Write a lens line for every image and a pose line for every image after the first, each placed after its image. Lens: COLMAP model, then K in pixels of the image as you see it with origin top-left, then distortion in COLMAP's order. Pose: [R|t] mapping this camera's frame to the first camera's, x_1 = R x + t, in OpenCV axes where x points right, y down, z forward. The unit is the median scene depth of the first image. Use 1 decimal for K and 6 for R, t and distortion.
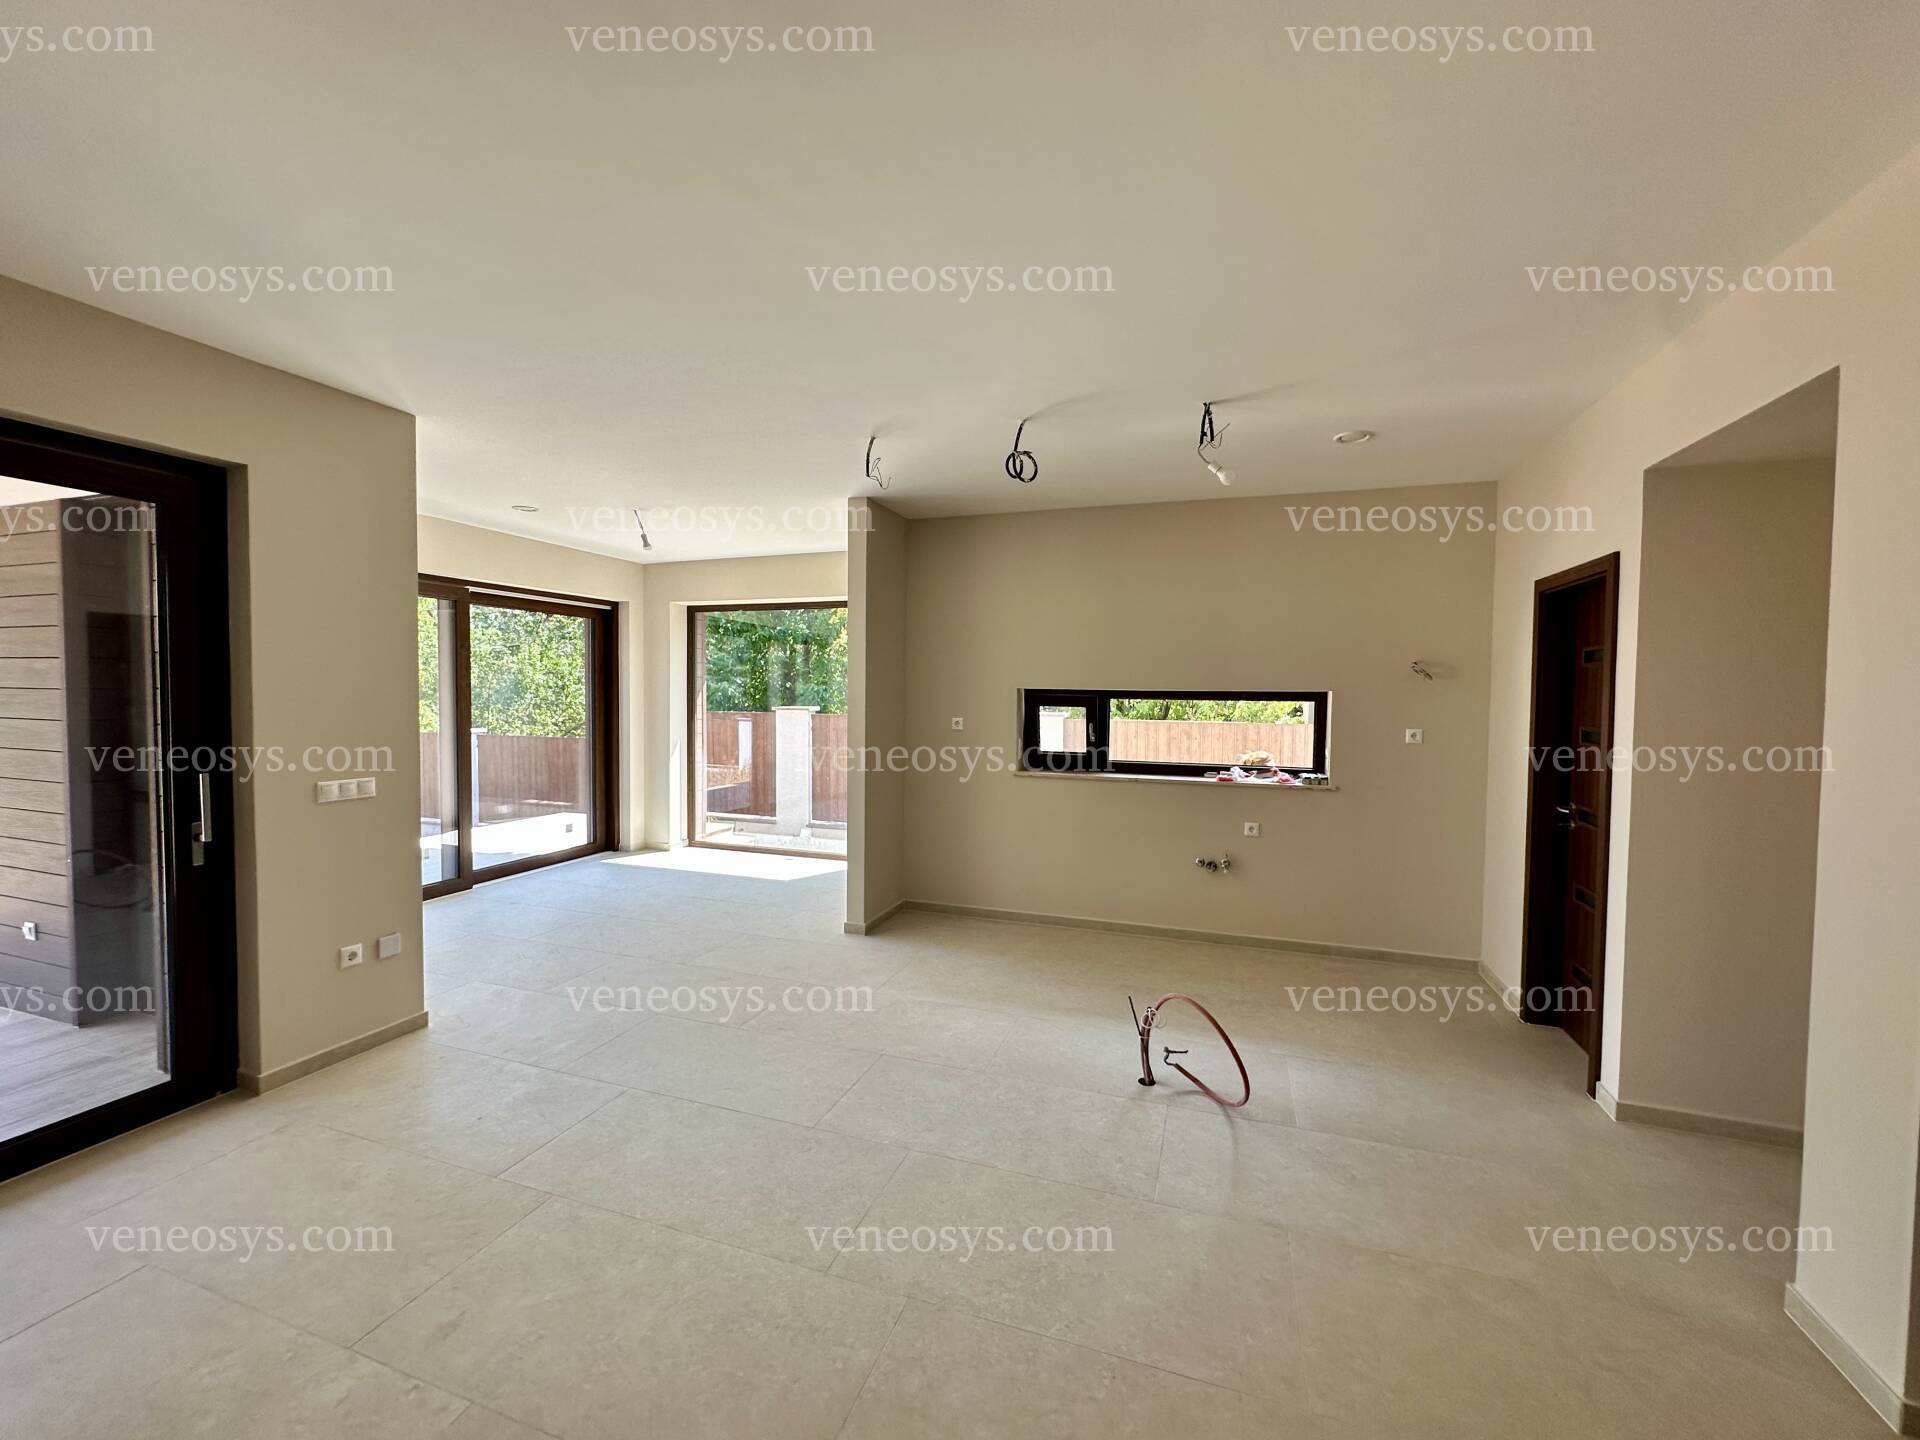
lens RADIAL K [[765.5, 0, 960.0], [0, 765.5, 715.7], [0, 0, 1]] dist [-0.001786, -0.000018]
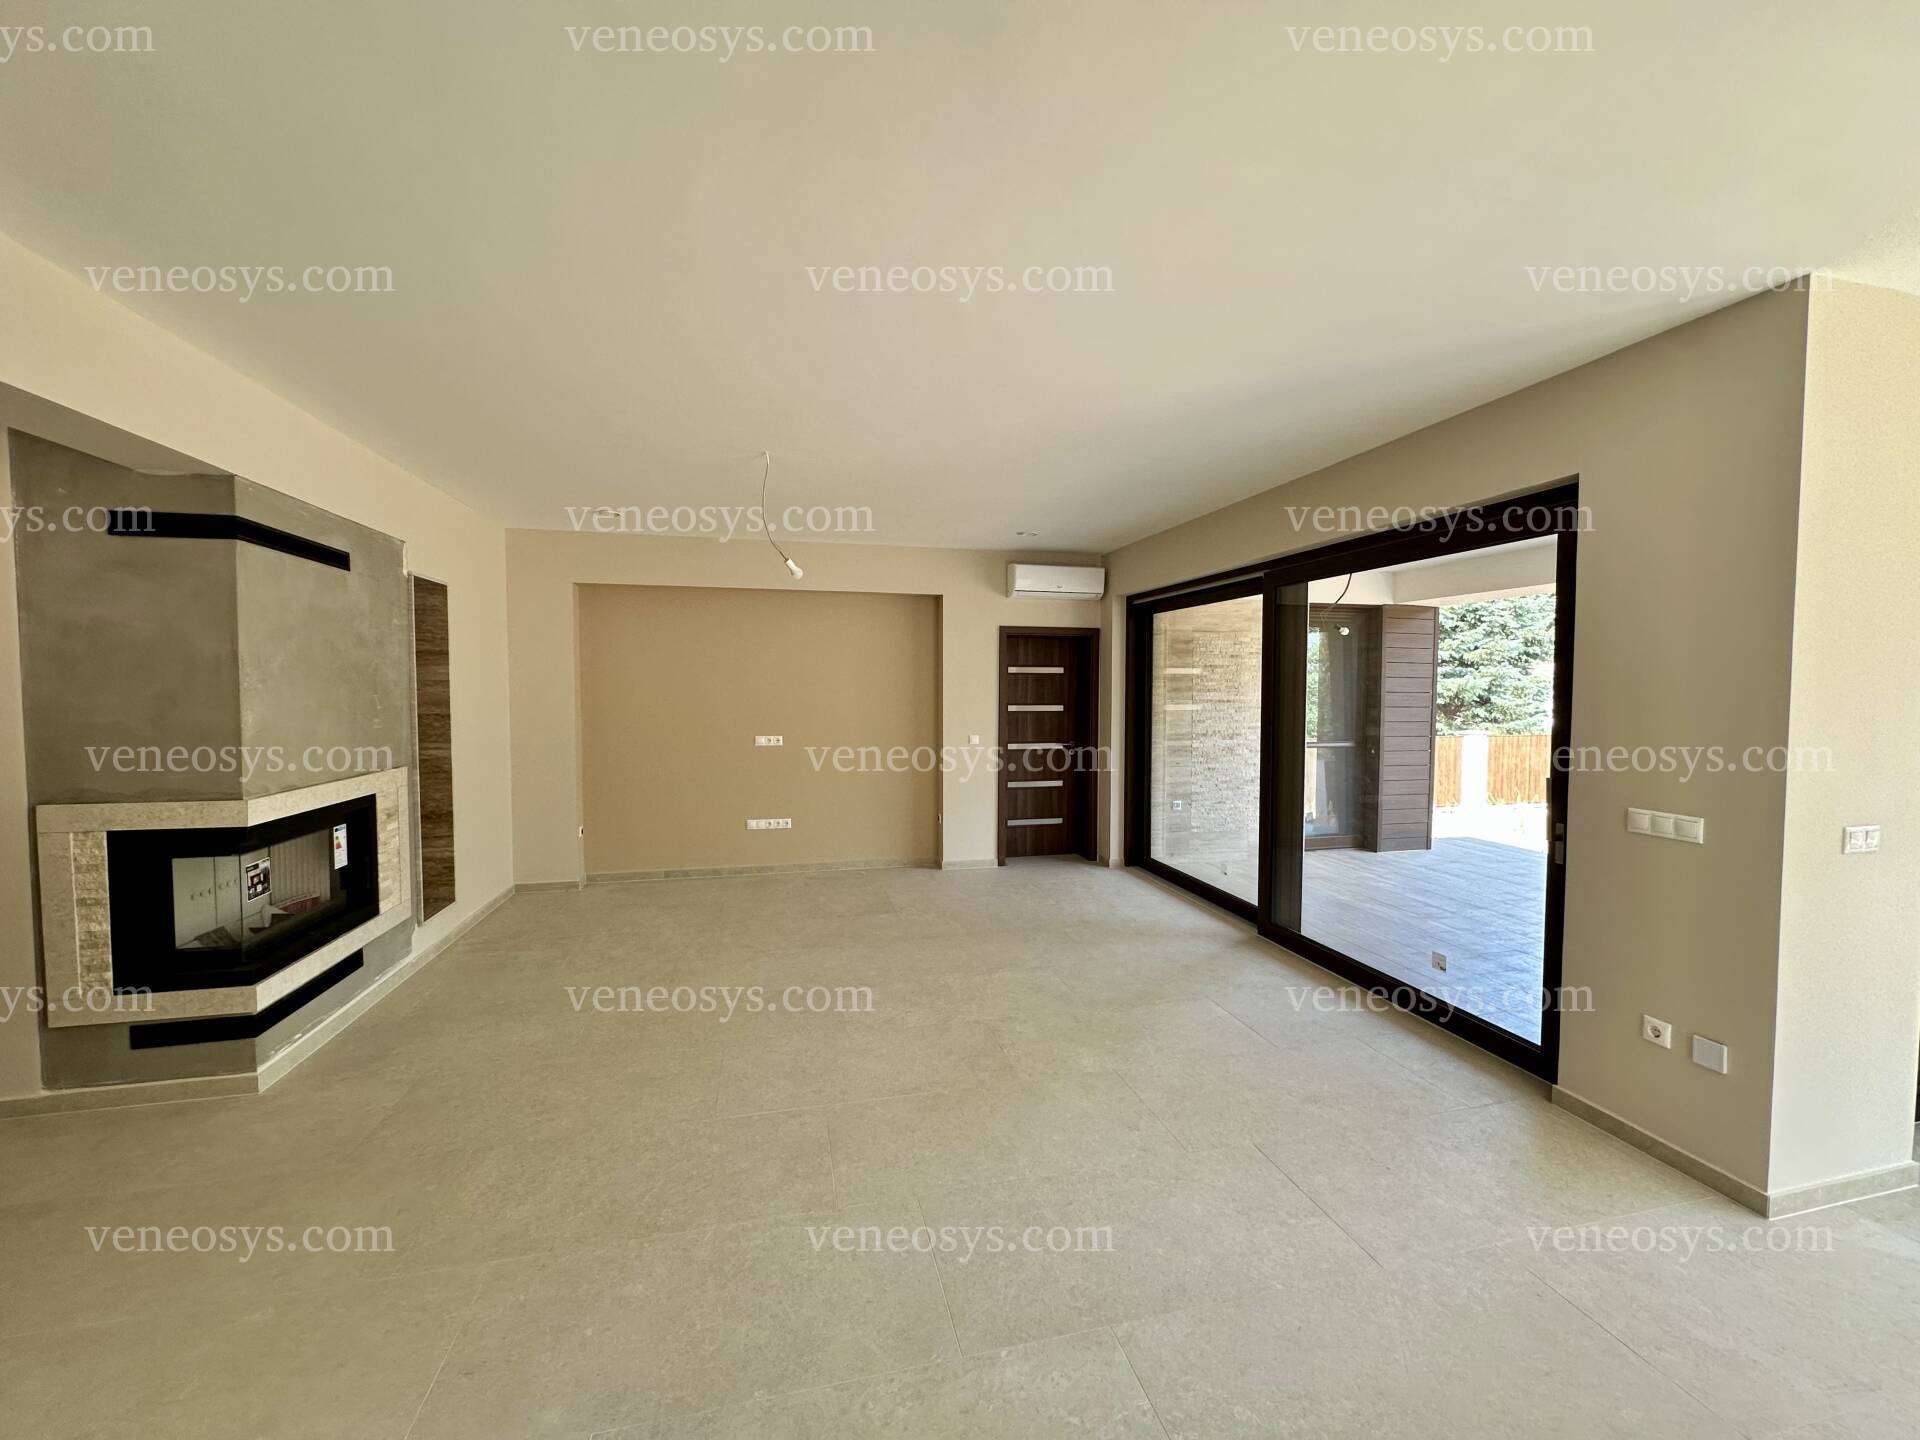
lens RADIAL K [[765.5, 0, 965.6], [0, 765.5, 722.7], [0, 0, 1]] dist [-0.001786, -0.000018]
pose [[-0.837689, 0.018057, -0.545849, 0.228547], [-0.025302, 0.997097, 0.071814, -0.046112], [0.545562, 0.073969, -0.834800, 1.168518]]
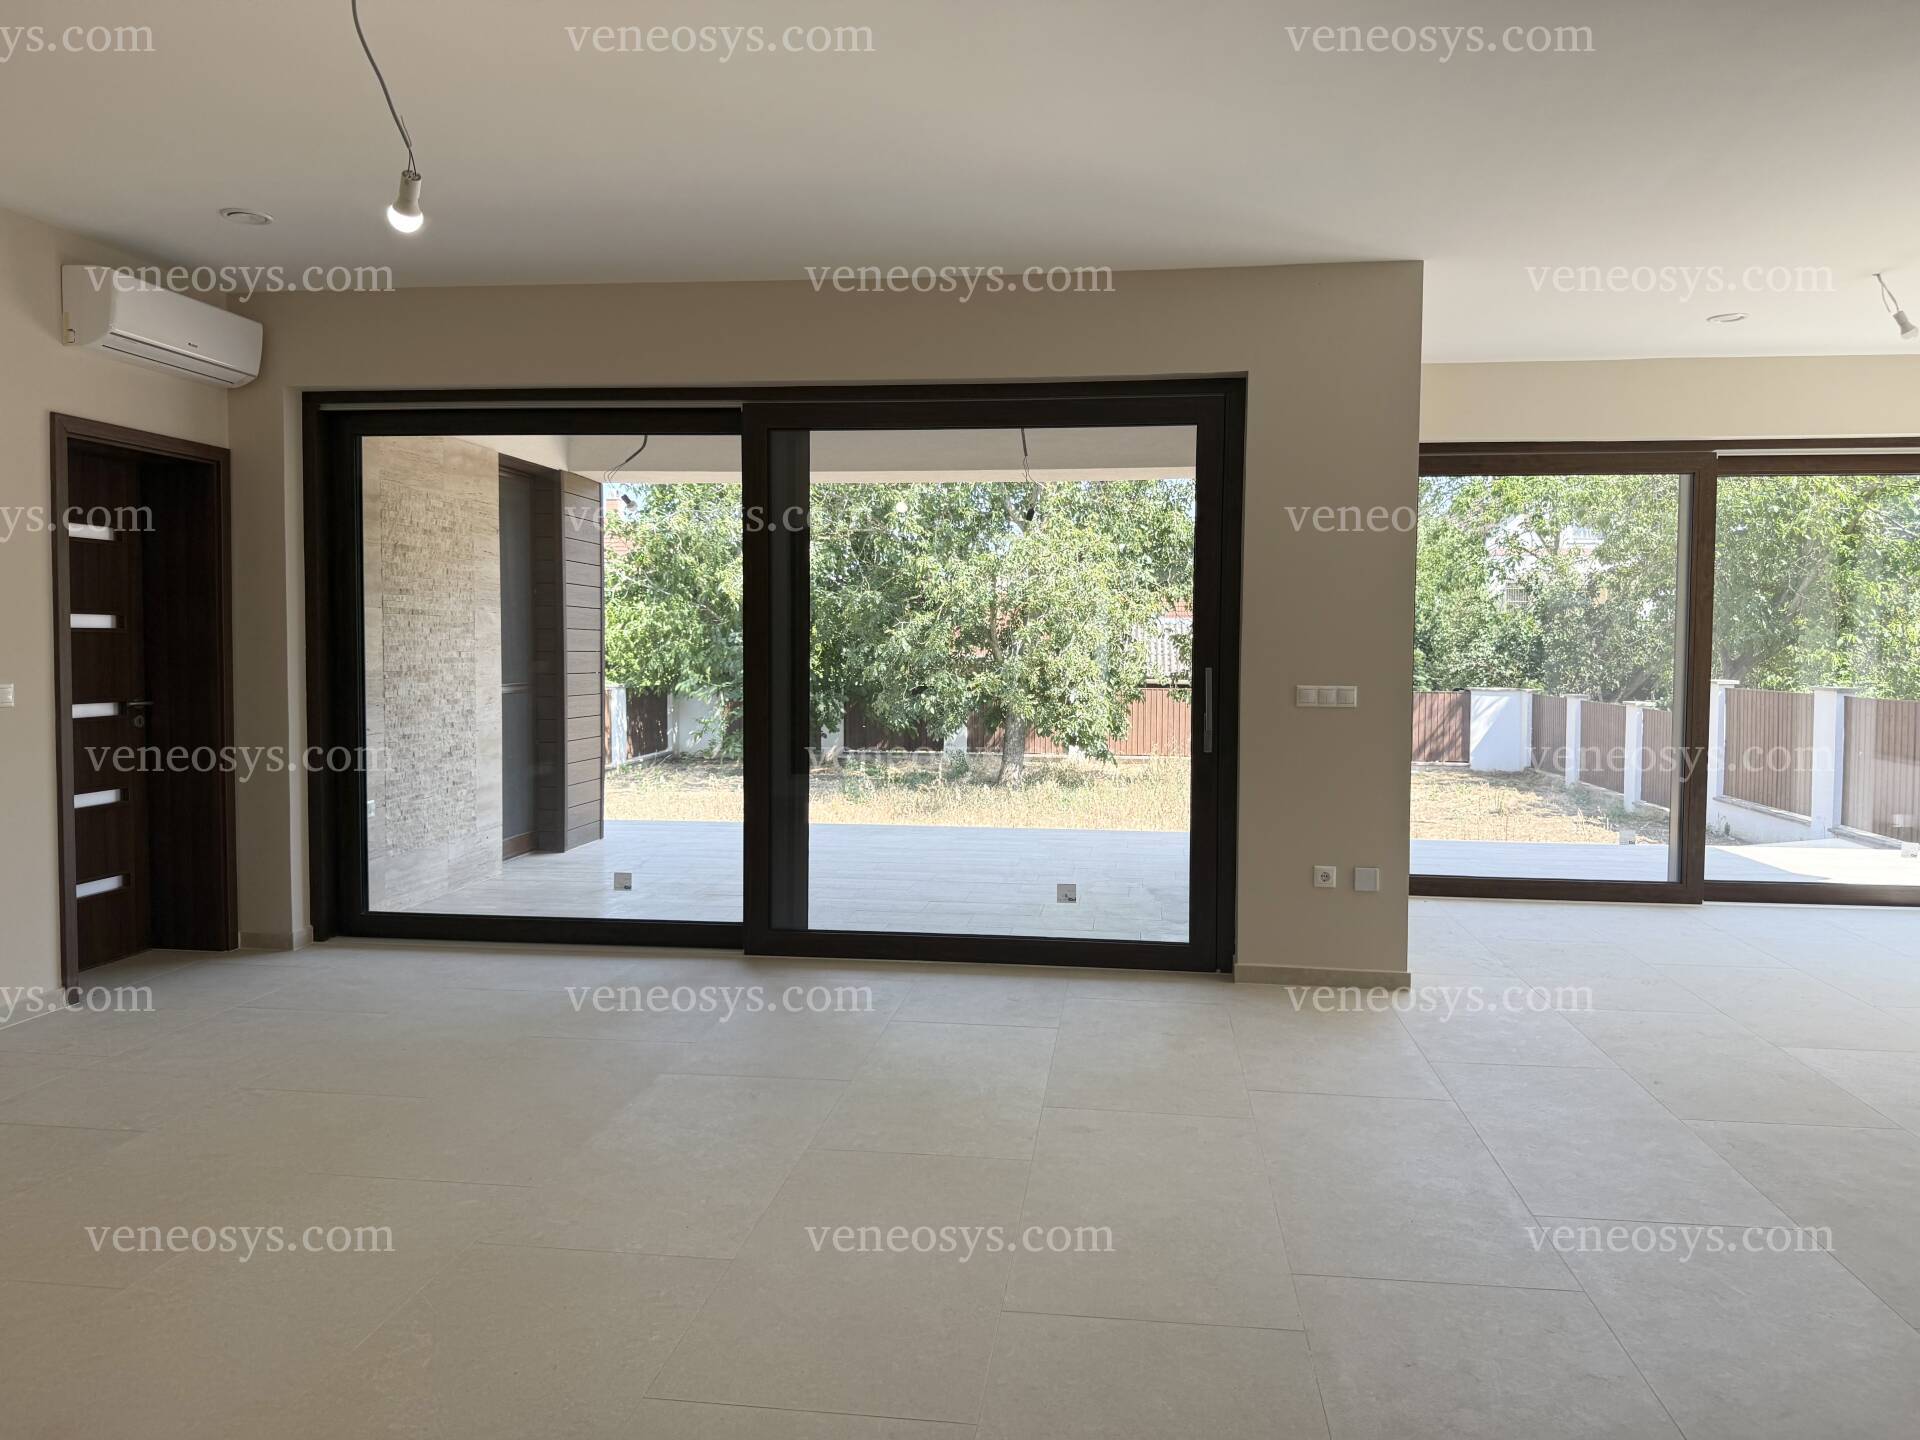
lens RADIAL K [[1354.9, 0, 975.3], [0, 1354.9, 703.7], [0, 0, 1]] dist [0.025591, -0.001549]
pose [[0.208343, 0.041788, -0.977163, 0.668288], [-0.038211, 0.998672, 0.034560, 0.059806], [0.977309, 0.030138, 0.209663, 0.219176]]
